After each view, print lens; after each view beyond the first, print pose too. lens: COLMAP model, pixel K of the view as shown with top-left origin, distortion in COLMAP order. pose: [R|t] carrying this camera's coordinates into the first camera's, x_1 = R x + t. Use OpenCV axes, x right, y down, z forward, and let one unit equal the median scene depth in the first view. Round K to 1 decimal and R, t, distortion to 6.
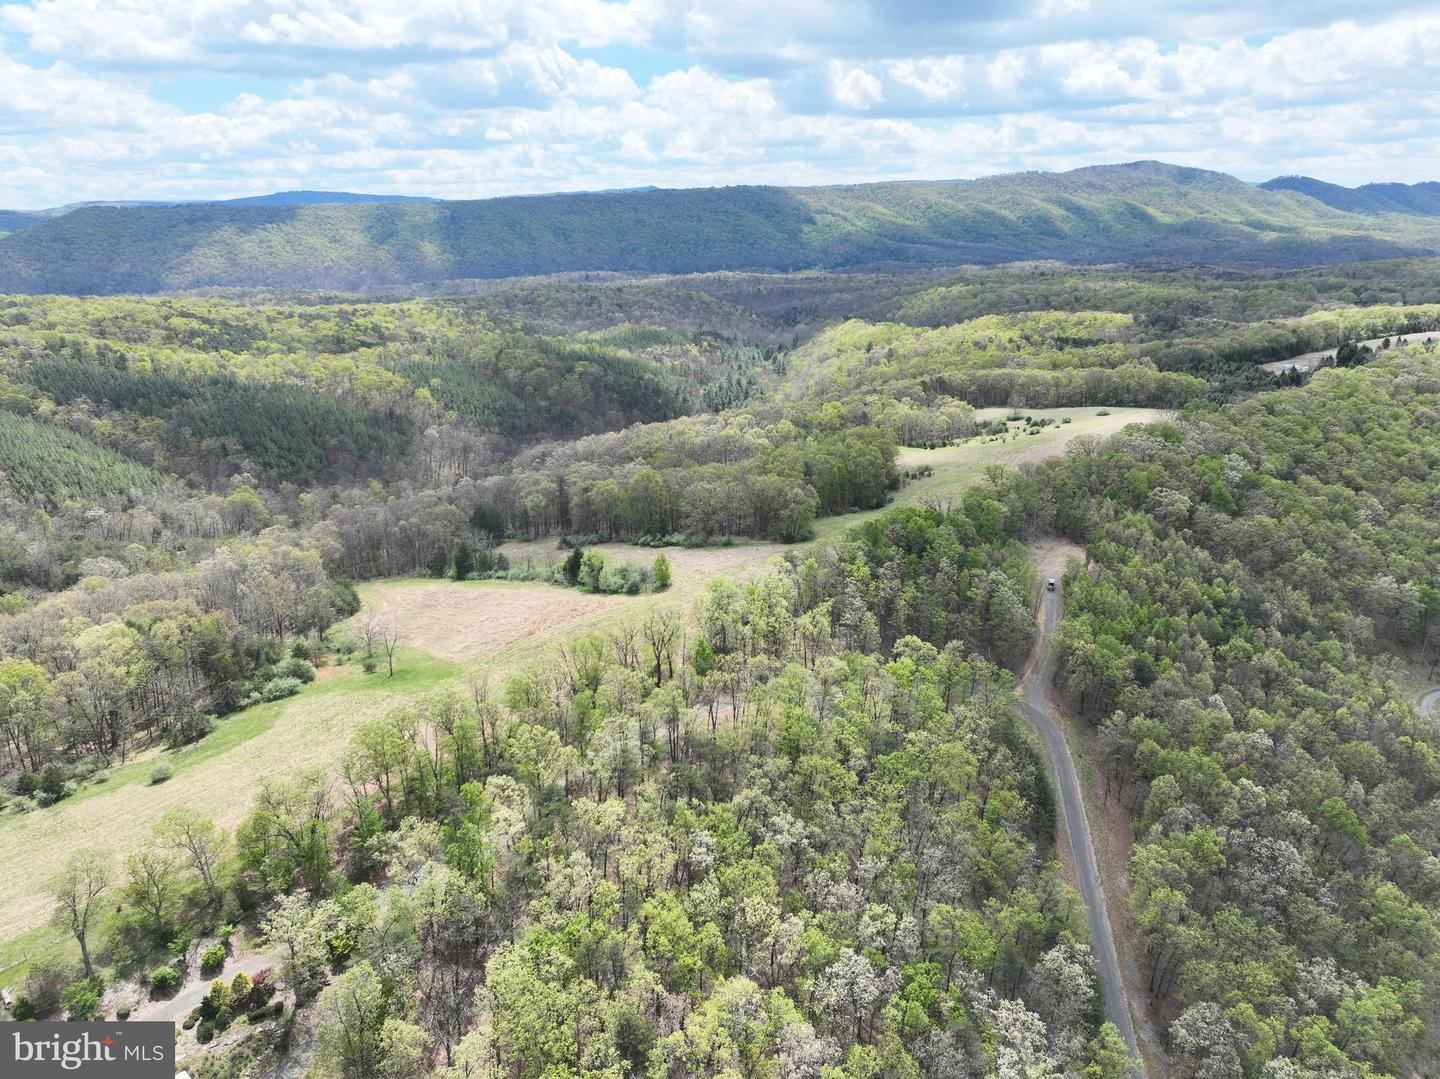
lens RADIAL K [[1011.6, 0, 727.4], [0, 1011.6, 537.4], [0, 0, 1]] dist [-0.001296, 0.019236]
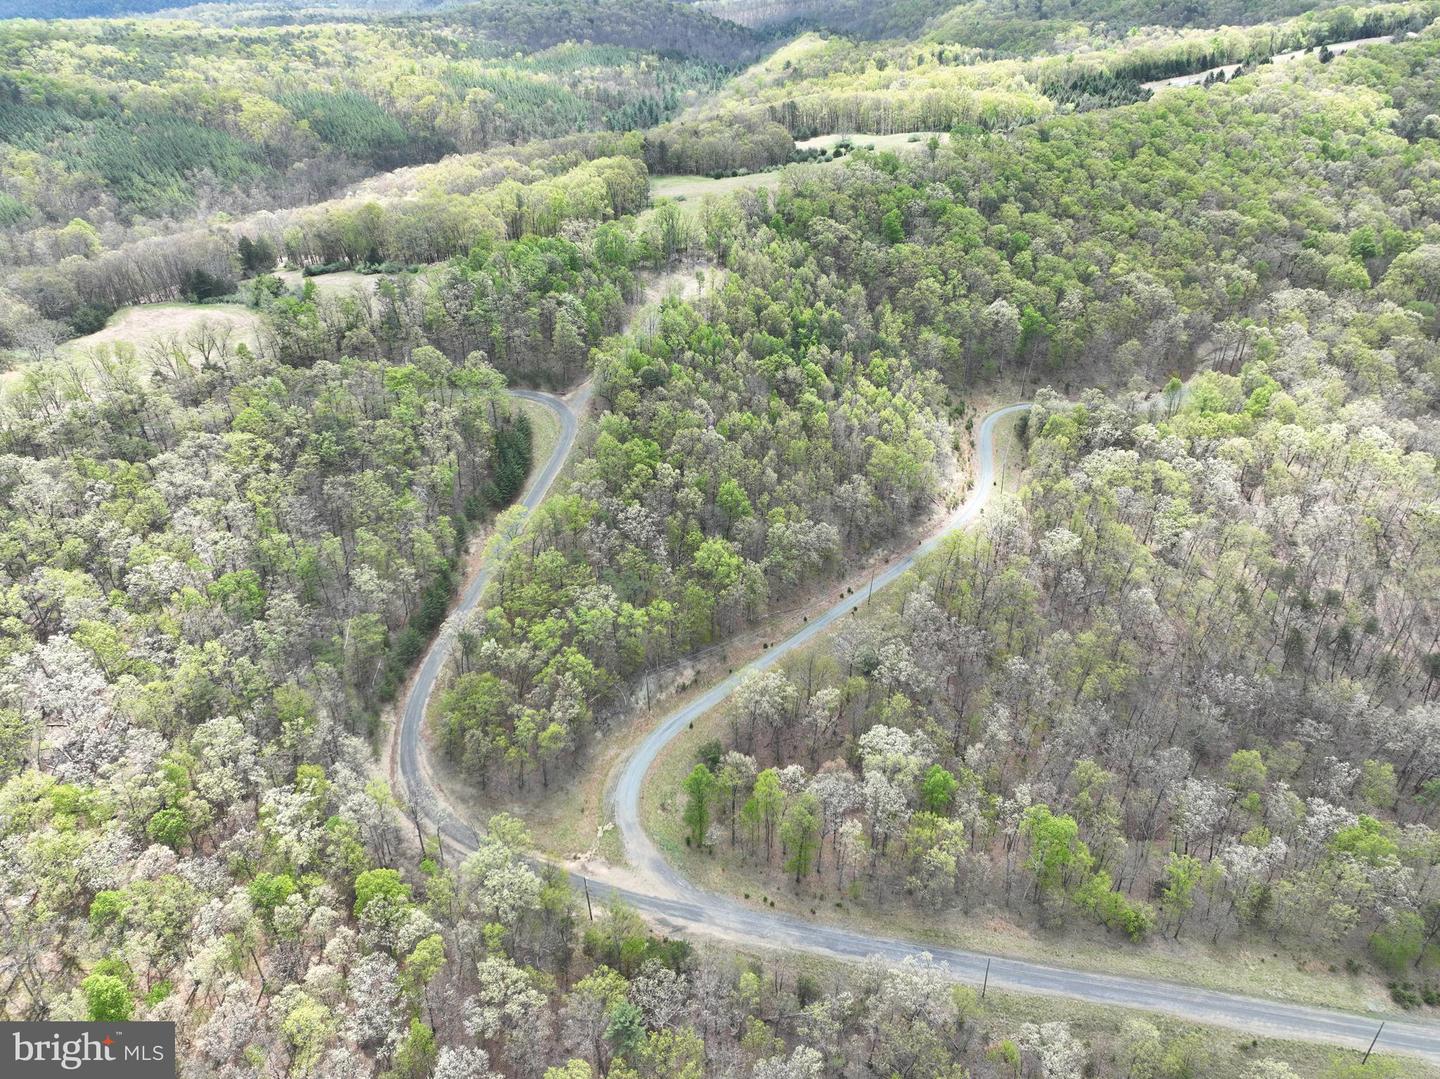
lens RADIAL K [[1011.6, 0, 723.5], [0, 1011.6, 537.7], [0, 0, 1]] dist [-0.001296, 0.019236]
pose [[0.996530, 0.019968, -0.080800, 0.524920], [0.001002, 0.967845, 0.251544, 0.012443], [0.083225, -0.250753, 0.964467, -0.155748]]
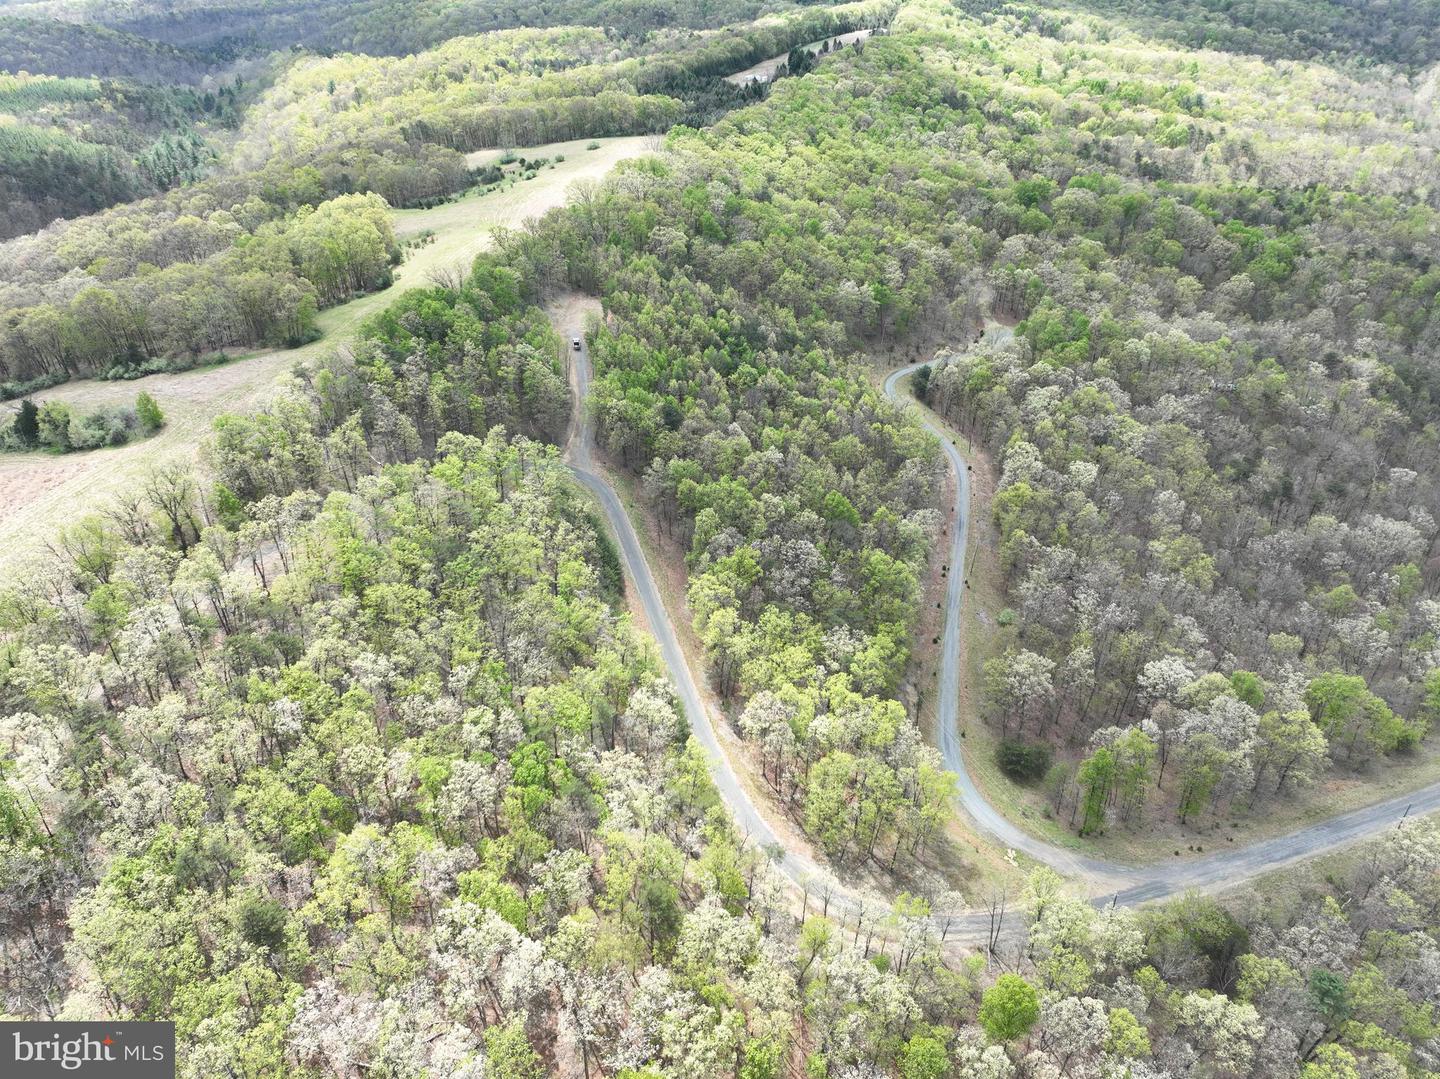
lens RADIAL K [[1011.6, 0, 727.0], [0, 1011.6, 537.1], [0, 0, 1]] dist [-0.001296, 0.019236]
pose [[0.885517, -0.256195, 0.387586, 0.009741], [0.152131, 0.948123, 0.279139, -0.032984], [-0.438993, -0.188219, 0.878555, -0.000672]]
